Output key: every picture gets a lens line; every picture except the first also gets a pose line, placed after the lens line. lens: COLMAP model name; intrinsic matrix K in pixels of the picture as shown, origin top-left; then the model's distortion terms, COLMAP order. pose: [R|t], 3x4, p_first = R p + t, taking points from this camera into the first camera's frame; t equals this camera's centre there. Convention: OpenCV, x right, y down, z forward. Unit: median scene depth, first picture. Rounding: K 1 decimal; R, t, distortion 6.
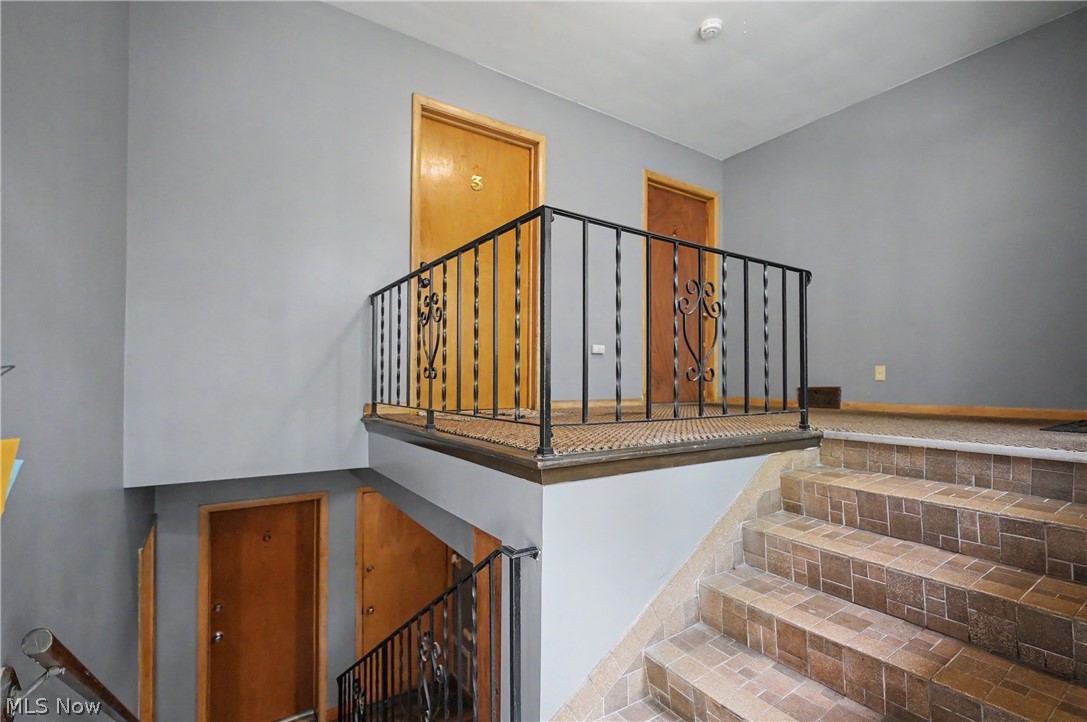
lens RADIAL K [[501.0, 0, 545.8], [0, 501.0, 369.1], [0, 0, 1]] dist [-0.014559, -0.000772]
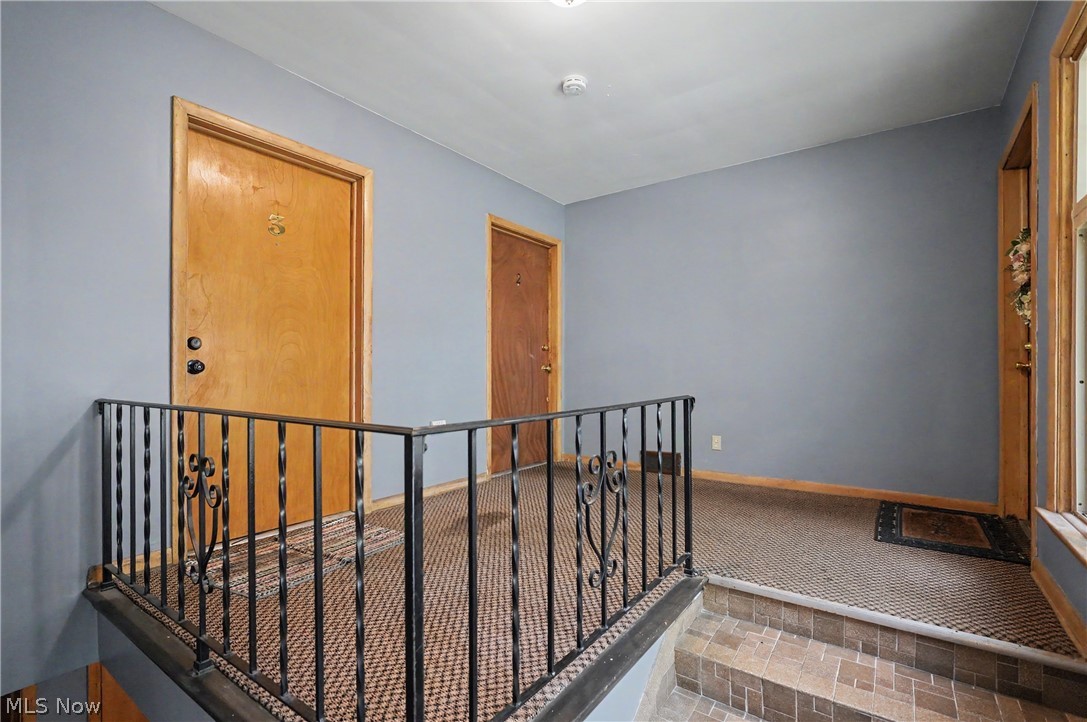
lens RADIAL K [[501.0, 0, 546.3], [0, 501.0, 362.7], [0, 0, 1]] dist [-0.014559, -0.000772]
pose [[0.934640, -0.004600, 0.355565, -0.031903], [0.001296, 0.999954, 0.009530, -0.201333], [-0.355592, -0.008446, 0.934603, 0.186751]]
